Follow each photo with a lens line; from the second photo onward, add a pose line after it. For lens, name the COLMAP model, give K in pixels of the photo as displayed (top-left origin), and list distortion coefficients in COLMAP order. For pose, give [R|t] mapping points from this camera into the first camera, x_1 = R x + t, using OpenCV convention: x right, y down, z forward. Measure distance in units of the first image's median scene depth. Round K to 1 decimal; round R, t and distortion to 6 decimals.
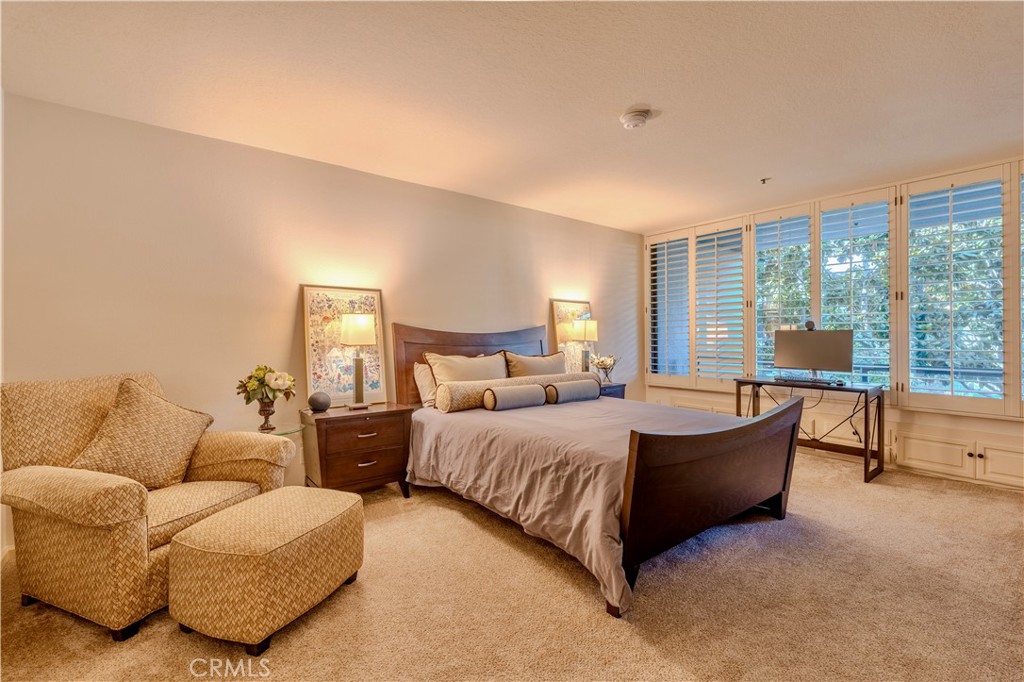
lens RADIAL K [[463.7, 0, 512.6], [0, 463.7, 370.1], [0, 0, 1]] dist [-0.001730, -0.000272]
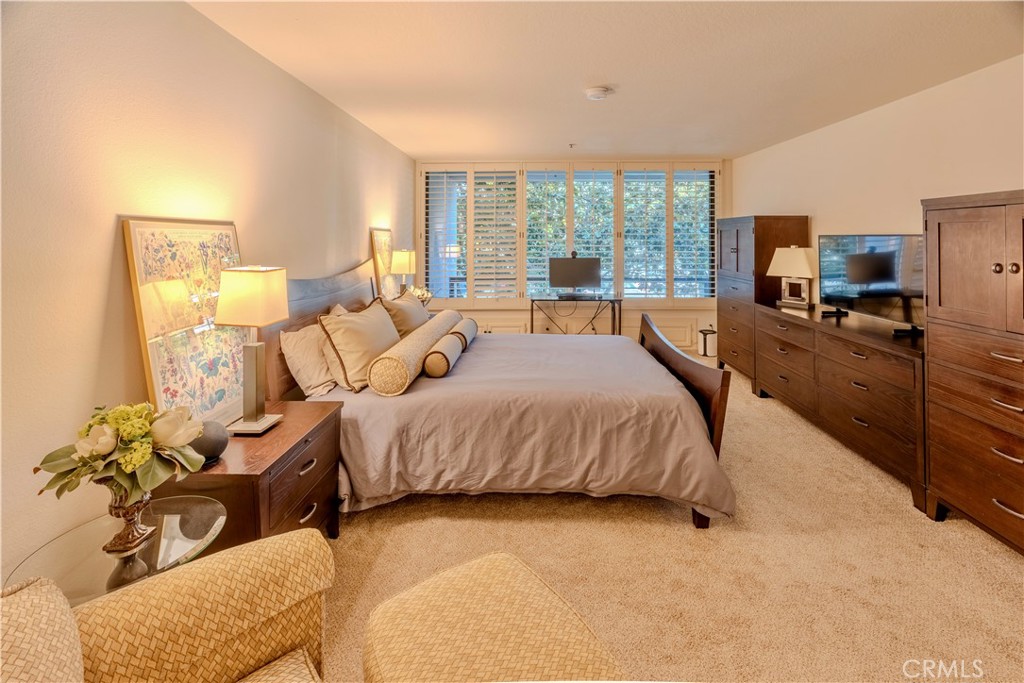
lens RADIAL K [[451.4, 0, 528.1], [0, 451.4, 265.3], [0, 0, 1]] dist [-0.000200, 0.000021]
pose [[0.614513, -0.049197, 0.787372, -0.592516], [0.059756, 0.998089, 0.015725, -0.119125], [-0.786641, 0.037387, 0.616278, 0.388137]]
